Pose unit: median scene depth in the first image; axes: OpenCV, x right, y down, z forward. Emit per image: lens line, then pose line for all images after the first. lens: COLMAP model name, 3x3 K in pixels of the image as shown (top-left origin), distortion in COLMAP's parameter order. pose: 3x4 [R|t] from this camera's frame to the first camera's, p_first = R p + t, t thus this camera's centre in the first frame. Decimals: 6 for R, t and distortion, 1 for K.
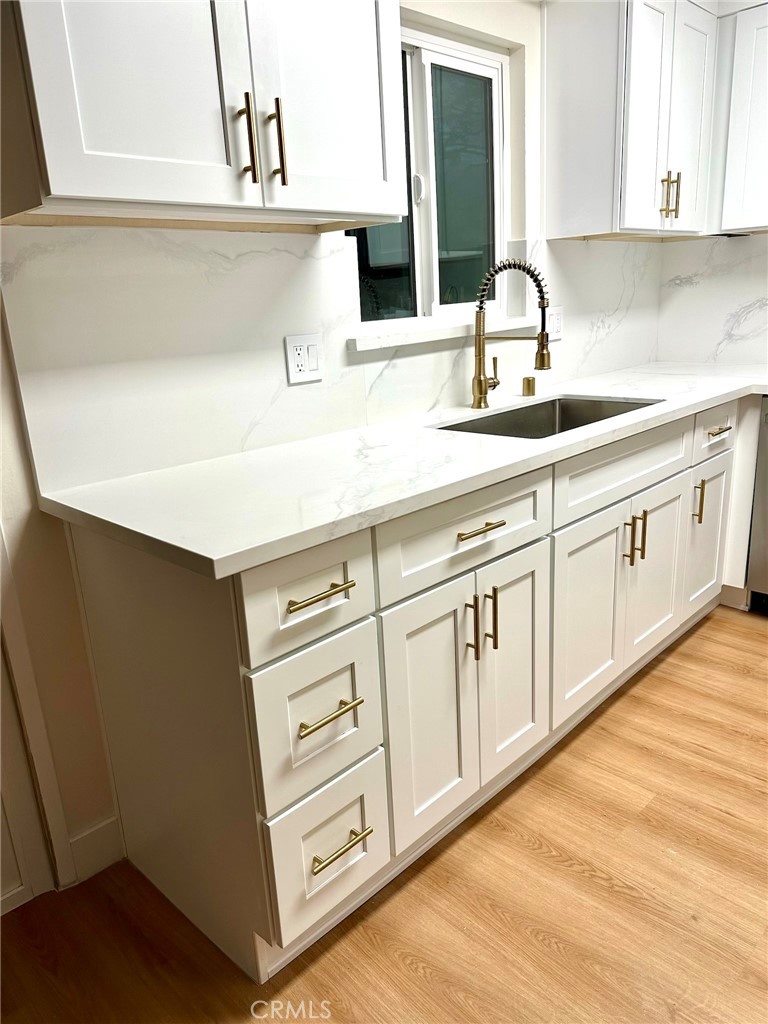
lens RADIAL K [[722.7, 0, 384.9], [0, 722.7, 515.0], [0, 0, 1]] dist [0.009462, -0.006427]
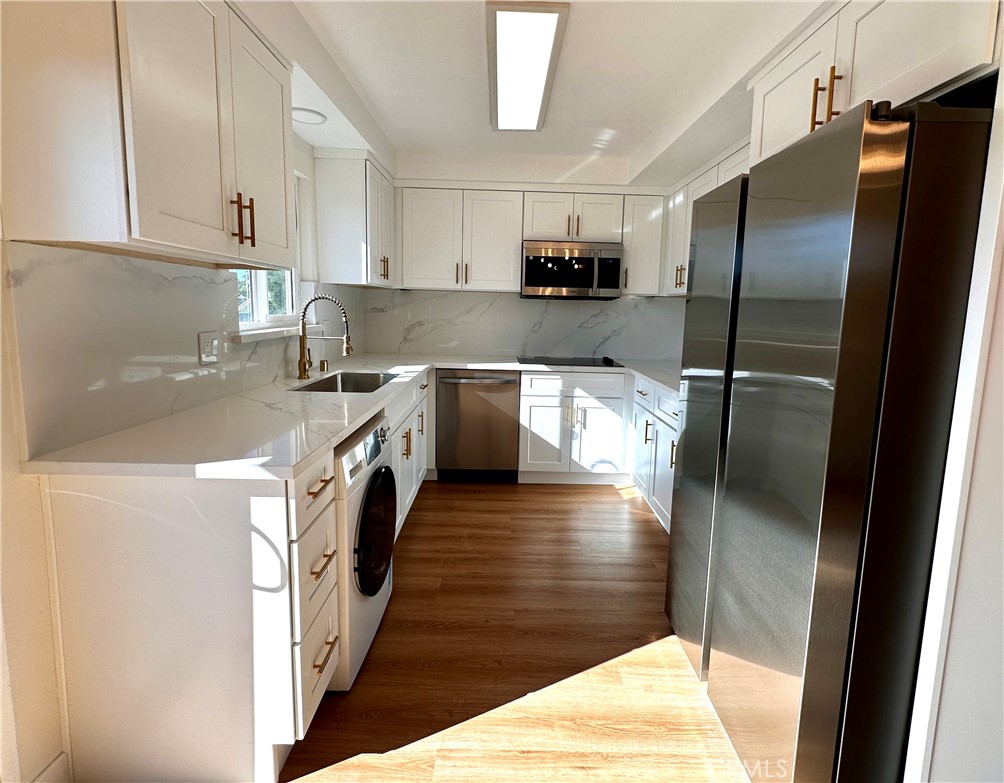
lens RADIAL K [[472.8, 0, 504.3], [0, 472.8, 361.9], [0, 0, 1]] dist [0.001373, 0.000426]
pose [[0.713701, -0.015918, 0.700270, -0.360683], [0.149801, 0.980080, -0.130396, 0.024886], [-0.684245, 0.197965, 0.701868, -0.076784]]
